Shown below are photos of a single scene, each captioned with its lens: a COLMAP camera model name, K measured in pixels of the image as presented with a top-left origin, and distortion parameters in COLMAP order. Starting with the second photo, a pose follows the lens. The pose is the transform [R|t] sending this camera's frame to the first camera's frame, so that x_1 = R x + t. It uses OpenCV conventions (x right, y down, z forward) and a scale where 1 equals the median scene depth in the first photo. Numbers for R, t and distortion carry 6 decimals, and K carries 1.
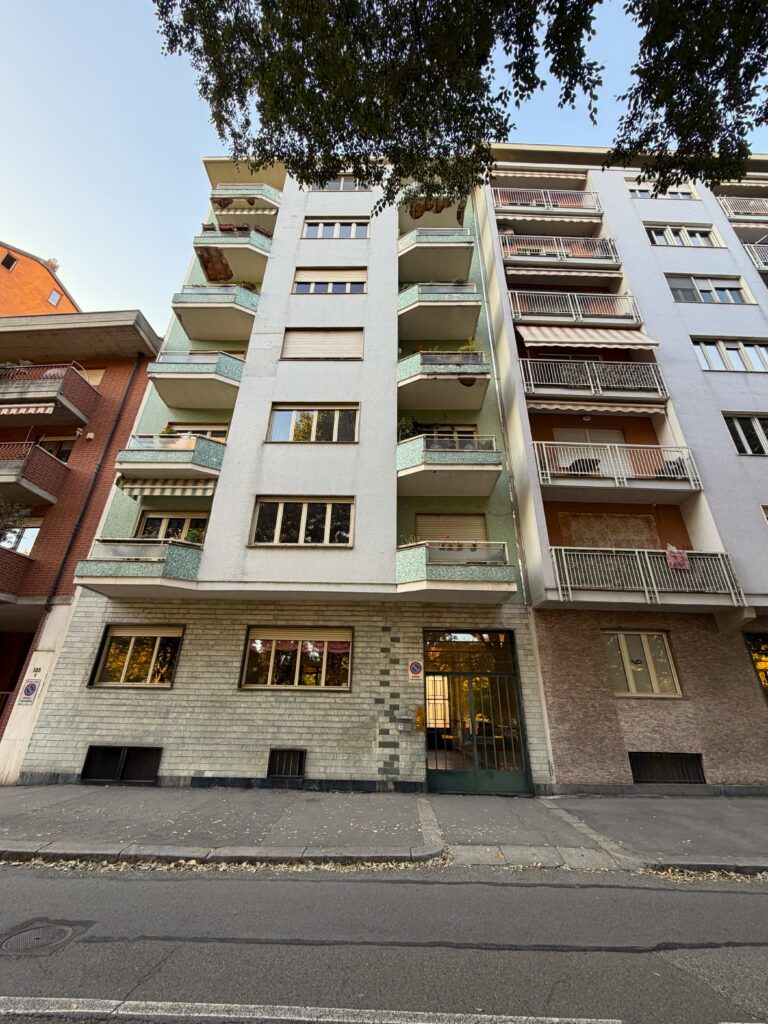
lens RADIAL K [[423.1, 0, 393.0], [0, 423.1, 510.8], [0, 0, 1]] dist [-0.000455, -0.000004]
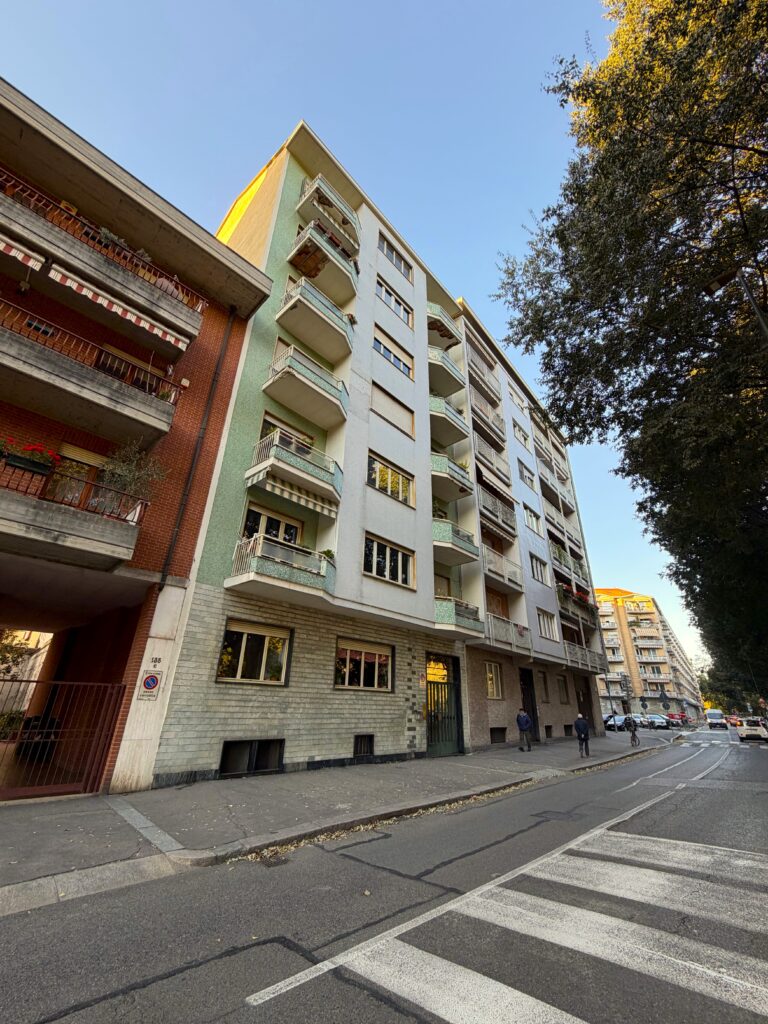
lens RADIAL K [[423.1, 0, 393.0], [0, 423.1, 510.8], [0, 0, 1]] dist [-0.000455, -0.000004]
pose [[0.651447, 0.317288, 0.689162, -1.259977], [-0.338453, 0.934495, -0.110308, 0.019397], [-0.679018, -0.161389, 0.716162, 0.093946]]
